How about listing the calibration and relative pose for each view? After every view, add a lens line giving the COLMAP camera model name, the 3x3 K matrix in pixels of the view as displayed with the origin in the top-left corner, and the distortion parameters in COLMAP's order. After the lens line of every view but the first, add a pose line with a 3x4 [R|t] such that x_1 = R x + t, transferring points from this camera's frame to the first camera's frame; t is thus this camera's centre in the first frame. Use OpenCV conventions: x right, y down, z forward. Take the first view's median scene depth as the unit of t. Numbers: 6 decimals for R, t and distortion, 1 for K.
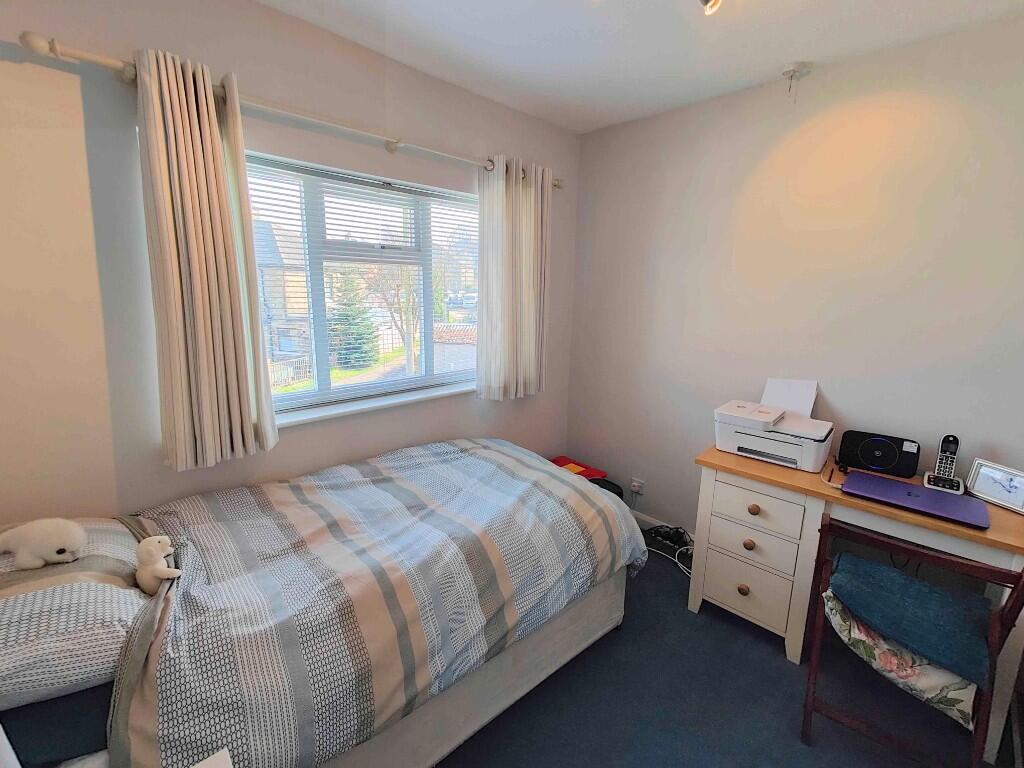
lens RADIAL K [[447.3, 0, 512.5], [0, 447.3, 379.0], [0, 0, 1]] dist [0.001909, 0.000190]
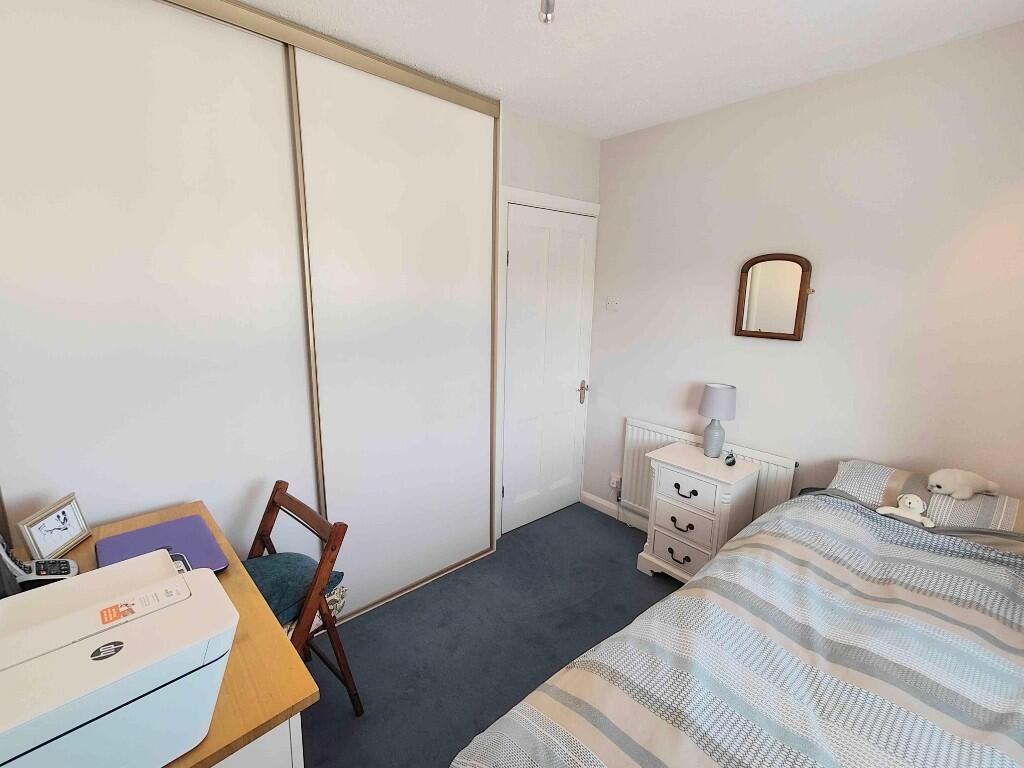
lens RADIAL K [[447.3, 0, 512.5], [0, 447.3, 379.0], [0, 0, 1]] dist [0.001909, 0.000190]
pose [[-0.998752, -0.042790, 0.025751, 0.254350], [-0.029306, 0.919682, 0.391569, -0.308509], [-0.040438, 0.390326, -0.919788, 1.445774]]
